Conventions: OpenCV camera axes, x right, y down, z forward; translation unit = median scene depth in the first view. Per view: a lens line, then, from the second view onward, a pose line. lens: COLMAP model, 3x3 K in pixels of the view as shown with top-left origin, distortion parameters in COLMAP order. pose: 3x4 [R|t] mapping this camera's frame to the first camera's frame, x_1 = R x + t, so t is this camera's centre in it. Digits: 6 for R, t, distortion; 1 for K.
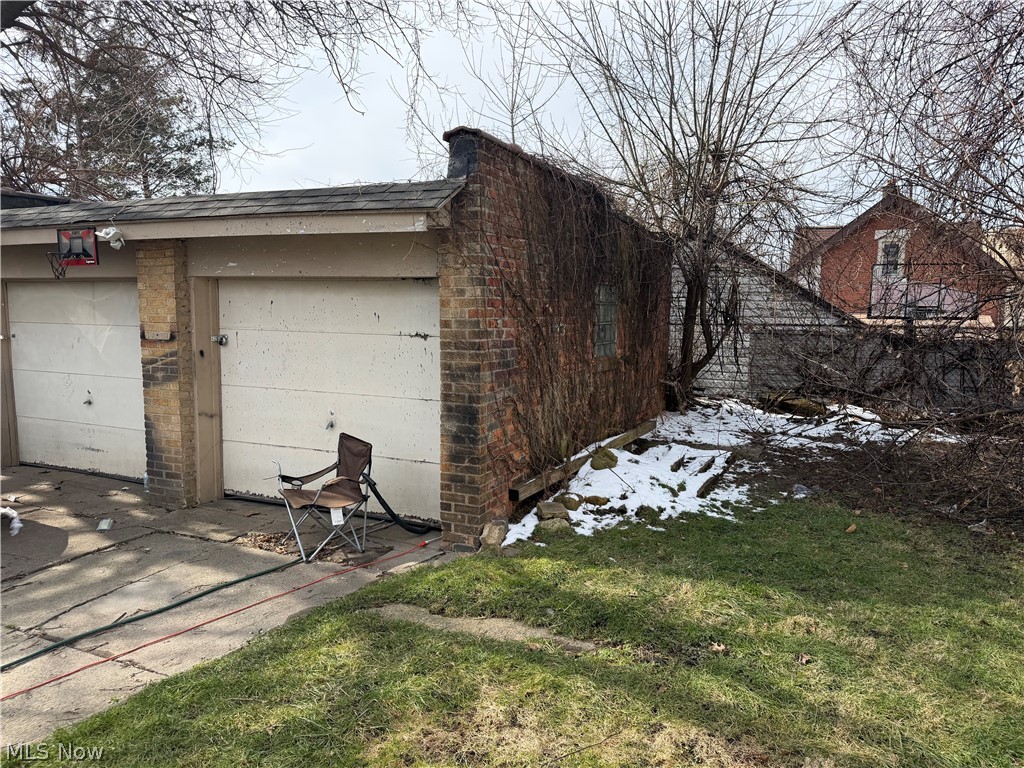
lens RADIAL K [[731.0, 0, 512.0], [0, 731.0, 384.0], [0, 0, 1]] dist [0.114134, -0.176430]
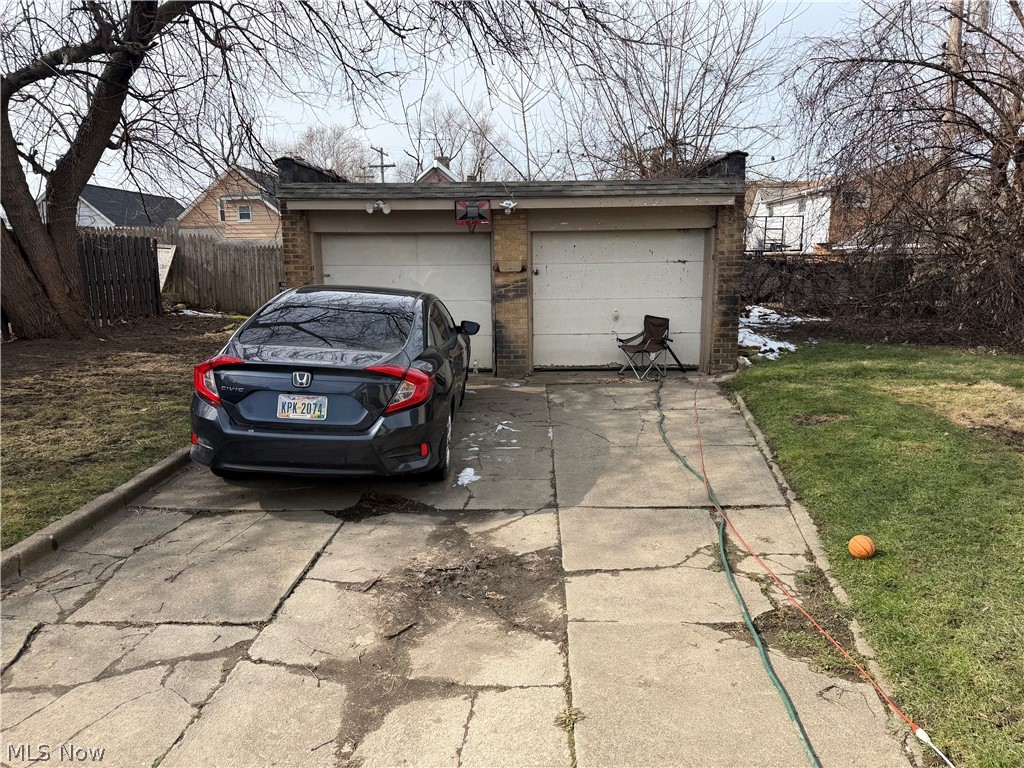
lens RADIAL K [[731.0, 0, 512.0], [0, 731.0, 384.0], [0, 0, 1]] dist [0.114134, -0.176430]
pose [[0.917719, -0.091999, 0.386430, -1.146336], [0.065218, 0.994506, 0.081883, 0.053540], [-0.391840, -0.049944, 0.918677, -0.474941]]
